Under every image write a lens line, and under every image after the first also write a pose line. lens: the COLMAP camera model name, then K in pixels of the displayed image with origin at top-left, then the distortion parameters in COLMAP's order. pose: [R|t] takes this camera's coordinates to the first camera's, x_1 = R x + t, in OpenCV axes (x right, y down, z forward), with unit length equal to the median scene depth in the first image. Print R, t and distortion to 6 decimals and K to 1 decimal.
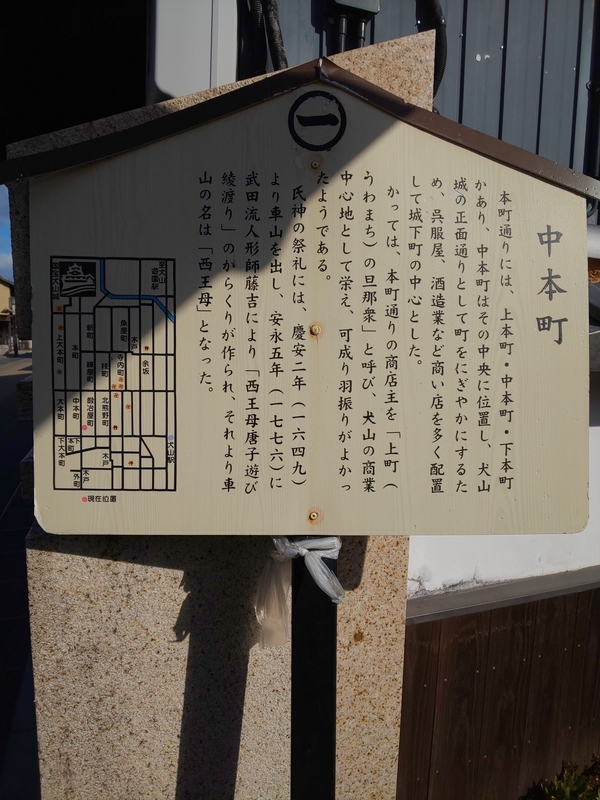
lens RADIAL K [[498.9, 0, 299.8], [0, 498.9, 400.1], [0, 0, 1]] dist [0.002017, 0.000095]
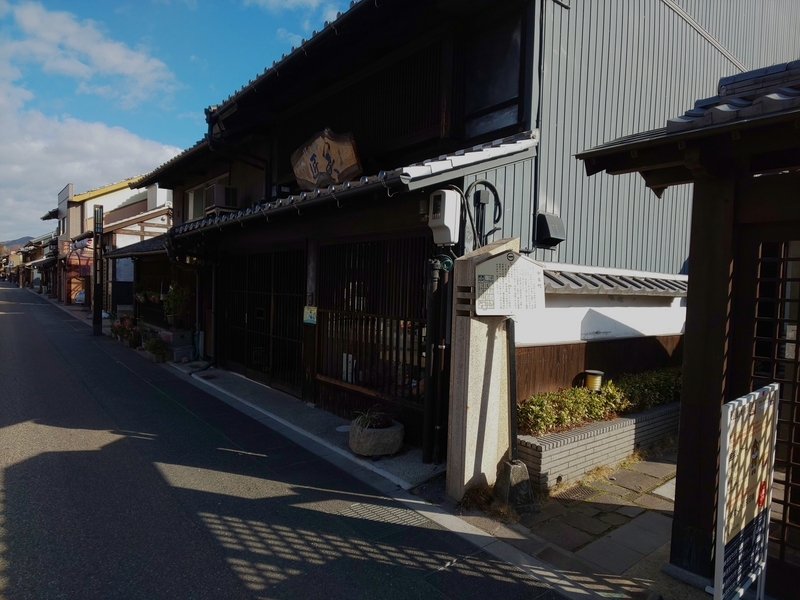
lens RADIAL K [[498.9, 0, 399.9], [0, 498.9, 300.4], [0, 0, 1]] dist [0.002017, 0.000095]
pose [[0.951103, 0.001729, 0.308871, -3.670250], [0.024213, 0.996490, -0.080135, 0.599811], [-0.307925, 0.083695, 0.947722, -5.227141]]
